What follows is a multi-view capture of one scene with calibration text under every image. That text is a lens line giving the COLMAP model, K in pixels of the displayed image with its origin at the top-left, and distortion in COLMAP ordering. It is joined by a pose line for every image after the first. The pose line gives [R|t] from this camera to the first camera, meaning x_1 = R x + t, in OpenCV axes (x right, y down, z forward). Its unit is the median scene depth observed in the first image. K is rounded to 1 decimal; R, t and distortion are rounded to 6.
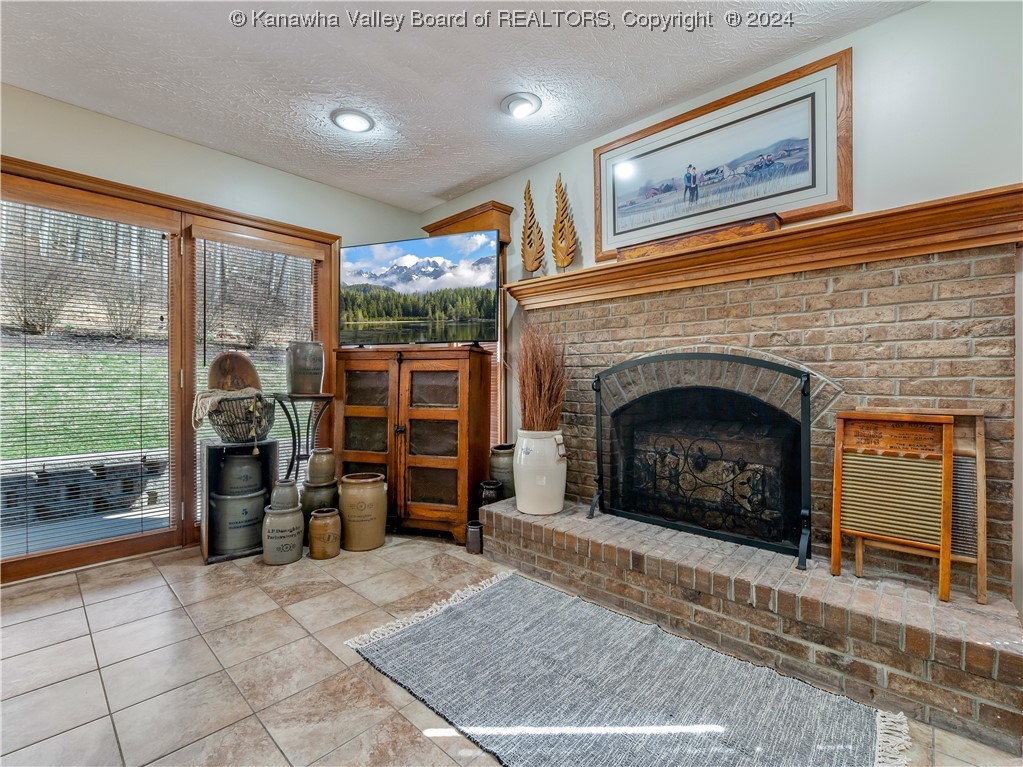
lens RADIAL K [[456.4, 0, 509.7], [0, 456.4, 383.0], [0, 0, 1]] dist [-0.014125, -0.000737]
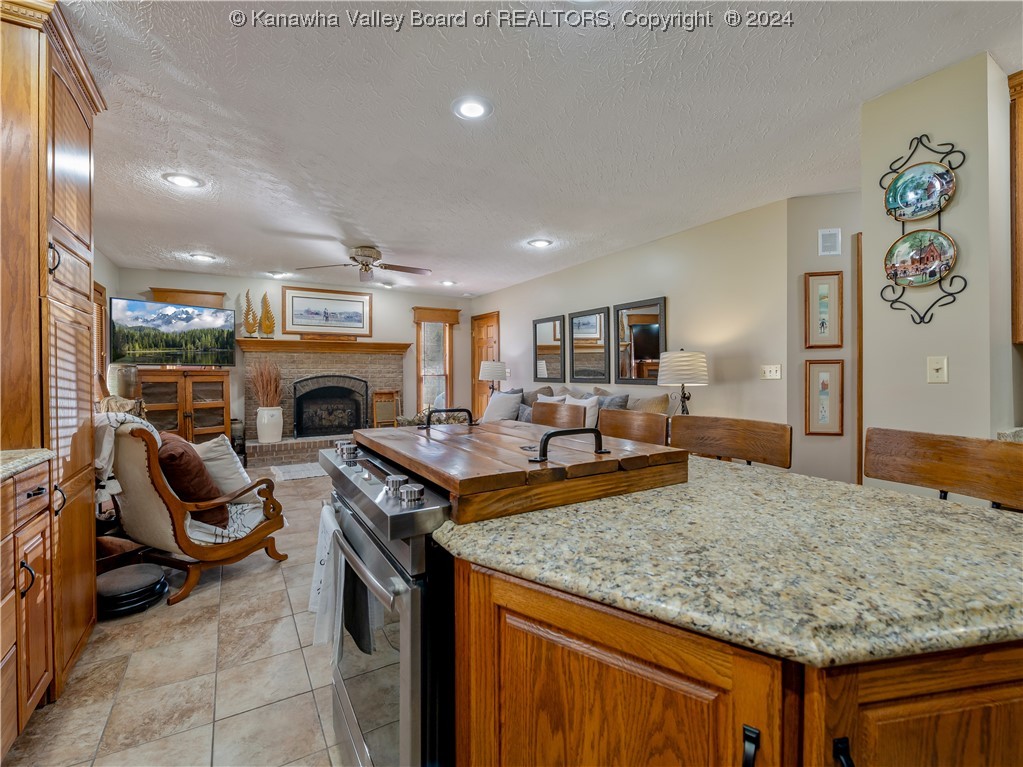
lens RADIAL K [[456.4, 0, 509.4], [0, 456.4, 377.9], [0, 0, 1]] dist [-0.014125, -0.000737]
pose [[0.252305, -0.012648, 0.967565, -1.679126], [0.007070, 0.999912, 0.011228, -0.054798], [-0.967622, 0.004008, 0.252372, -0.671453]]
